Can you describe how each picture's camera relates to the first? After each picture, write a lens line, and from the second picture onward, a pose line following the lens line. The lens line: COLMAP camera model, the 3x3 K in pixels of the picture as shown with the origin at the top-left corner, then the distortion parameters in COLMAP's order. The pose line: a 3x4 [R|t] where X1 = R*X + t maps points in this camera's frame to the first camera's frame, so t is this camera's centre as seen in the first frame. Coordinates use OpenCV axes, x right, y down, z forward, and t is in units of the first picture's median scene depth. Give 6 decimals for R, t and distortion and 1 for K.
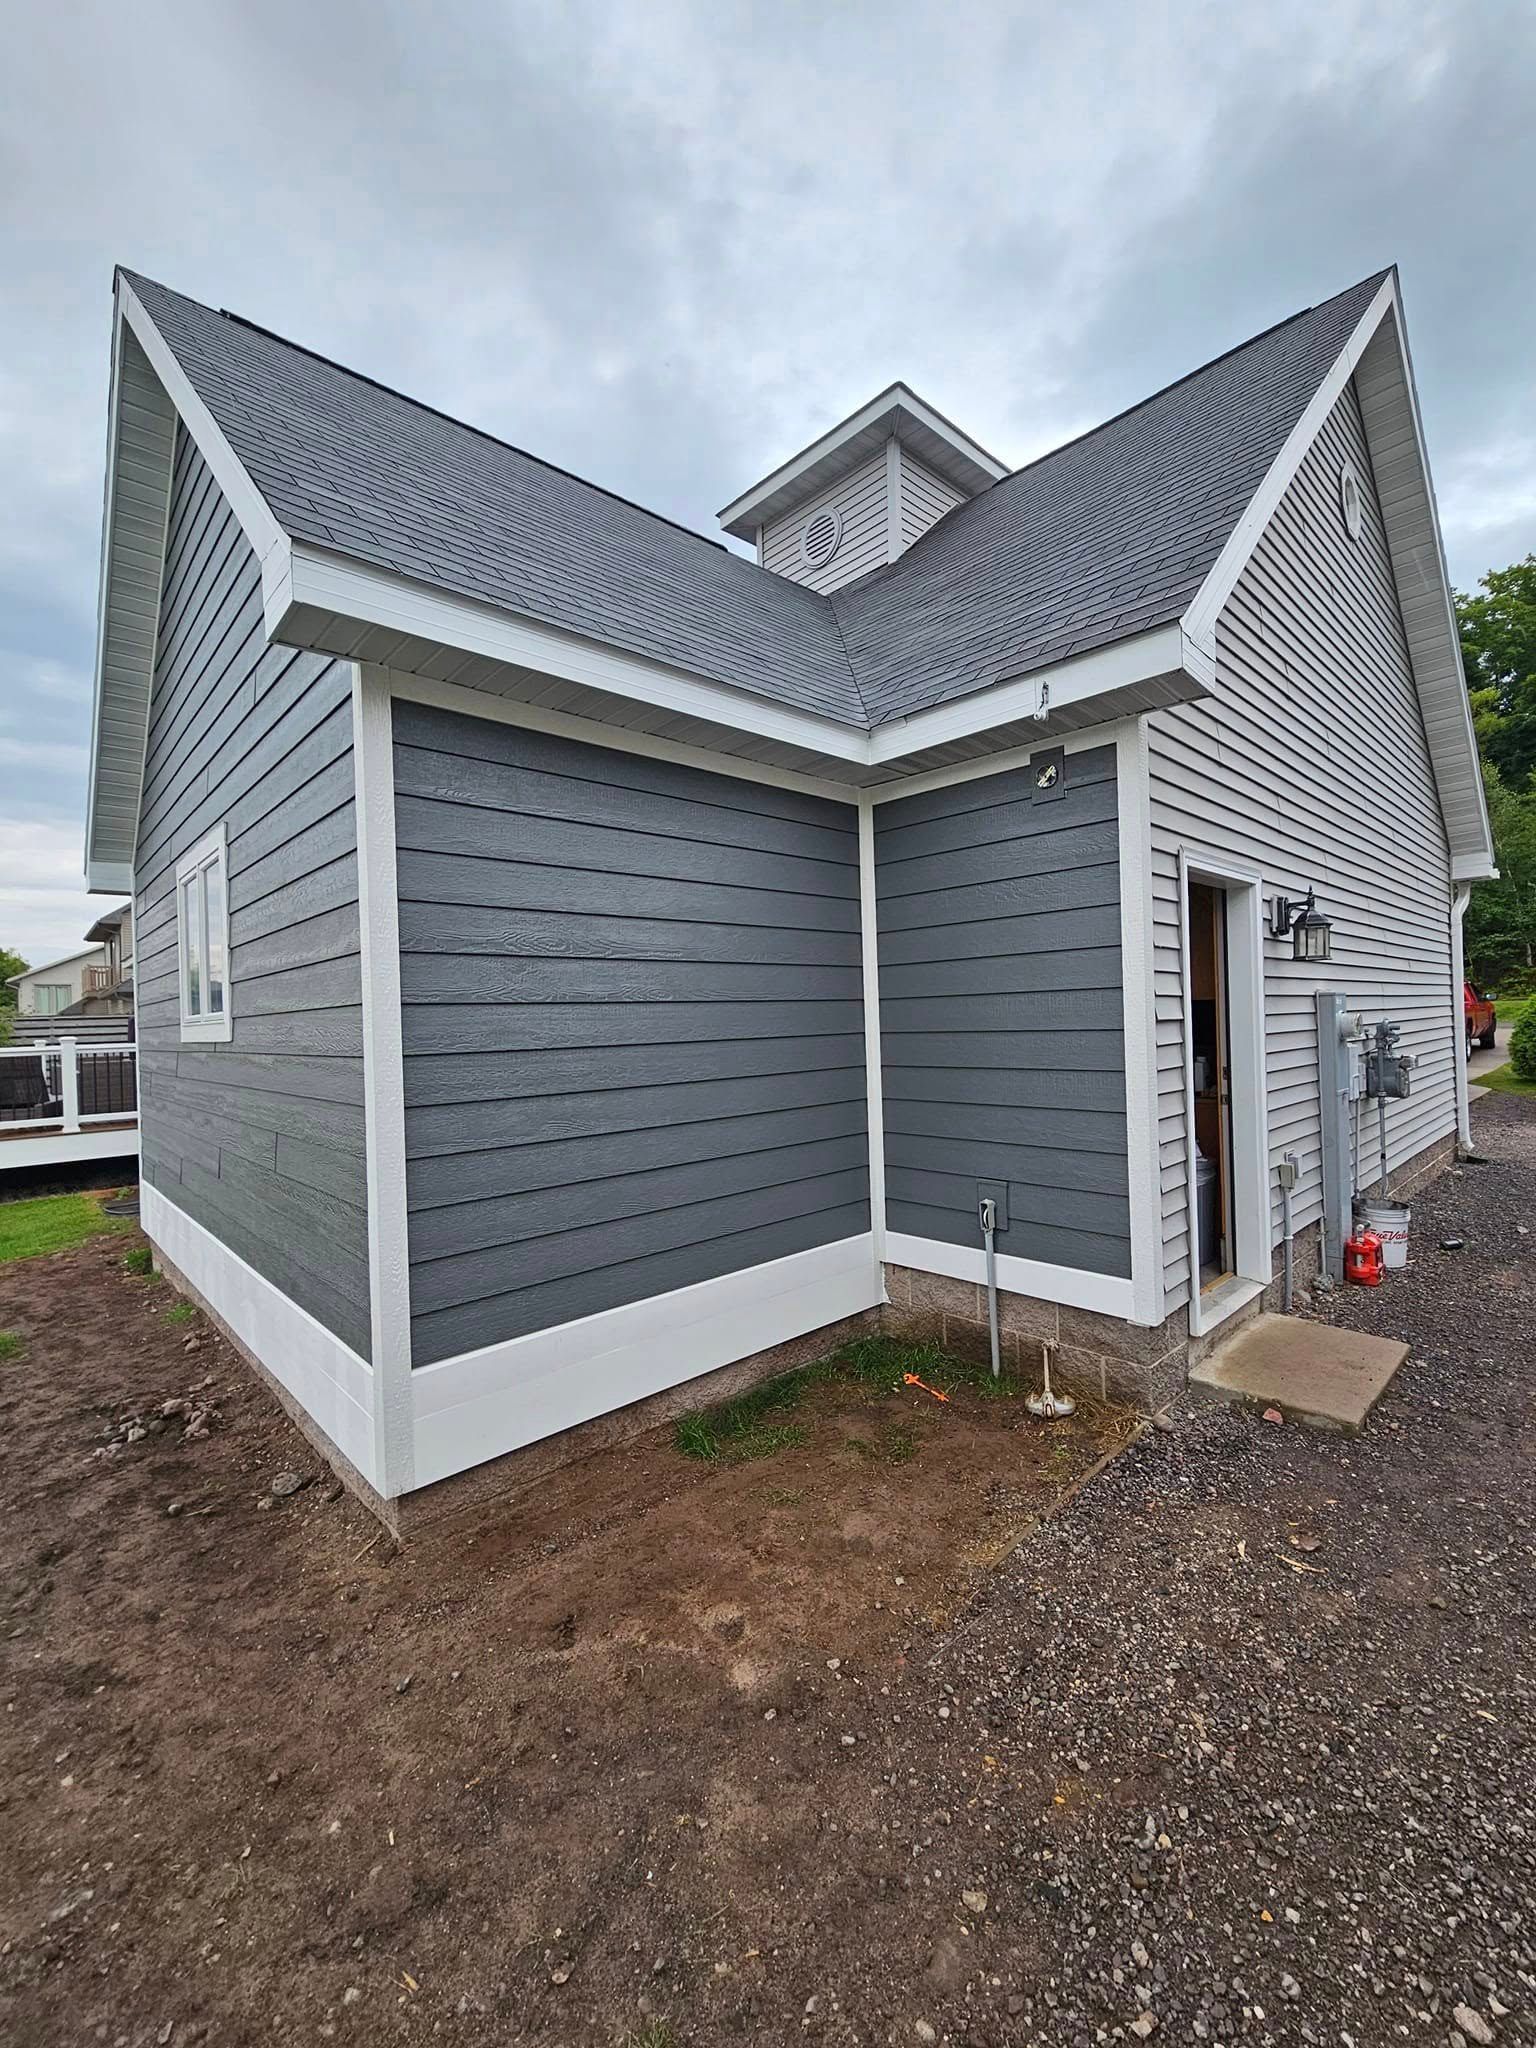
lens RADIAL K [[830.9, 0, 791.4], [0, 830.9, 1025.2], [0, 0, 1]] dist [0.001597, 0.000276]
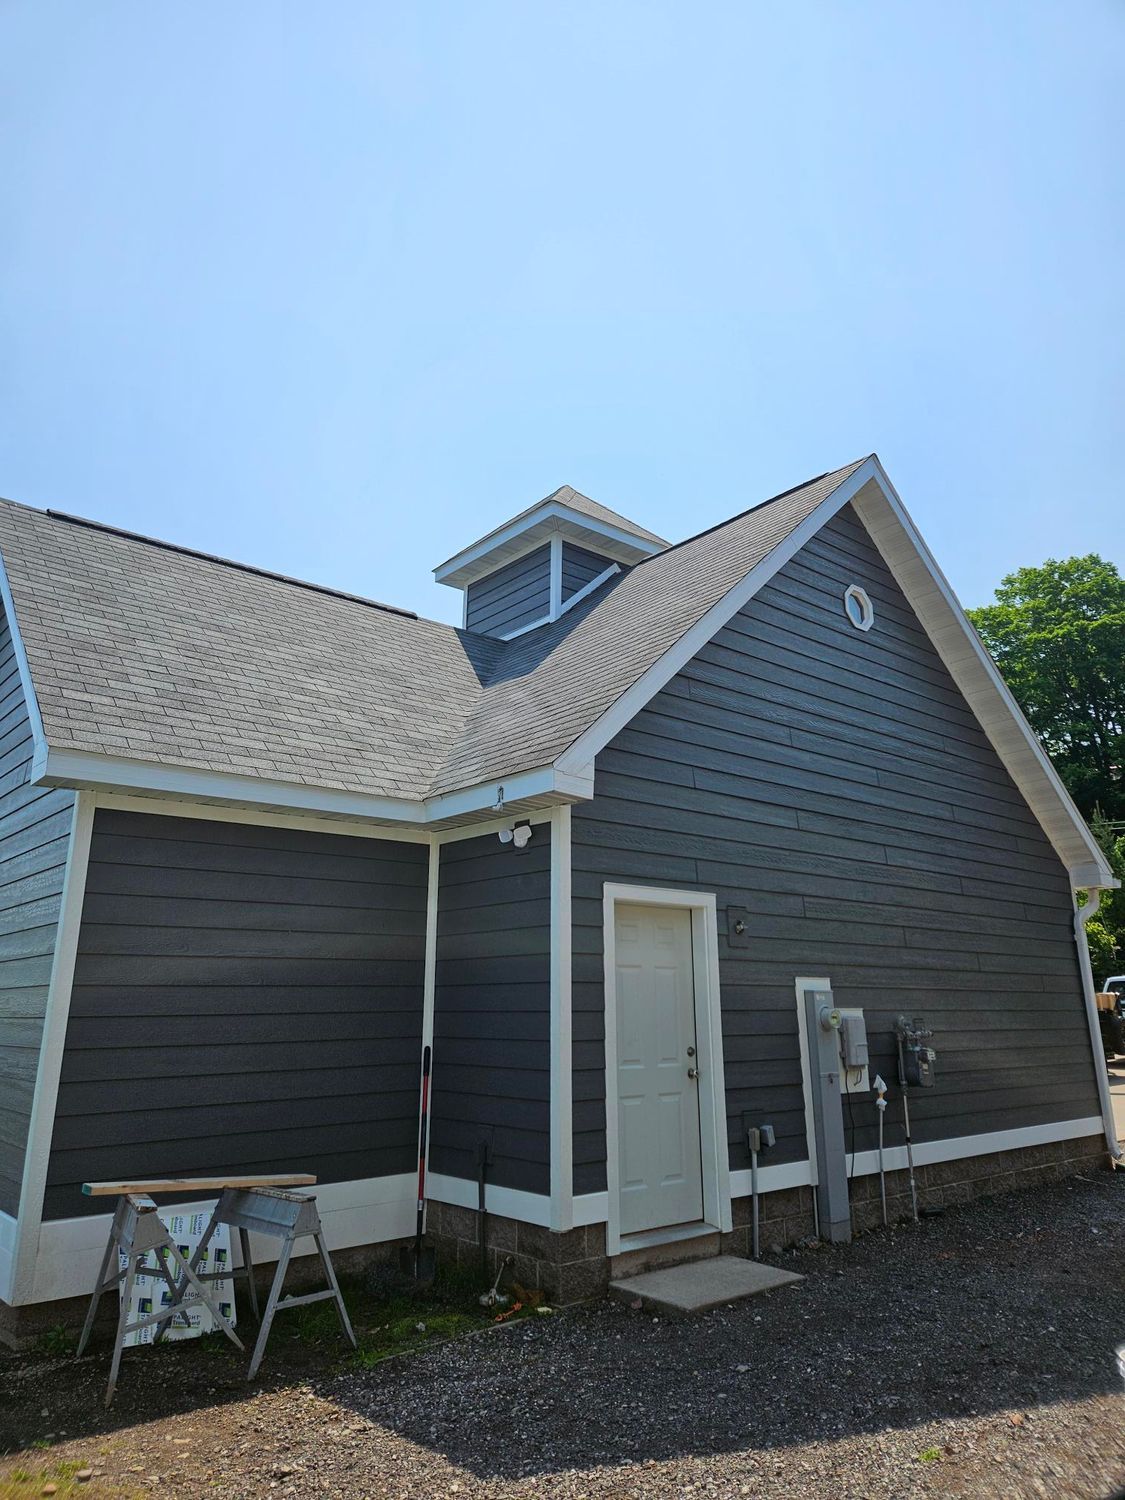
lens RADIAL K [[992.5, 0, 562.5], [0, 992.5, 750.0], [0, 0, 1]] dist [0.072910, -0.056143]
pose [[0.997447, 0.010736, -0.070605, 0.522862], [-0.028289, 0.967162, -0.252580, 0.000897], [0.065575, 0.253932, 0.964997, -0.815423]]
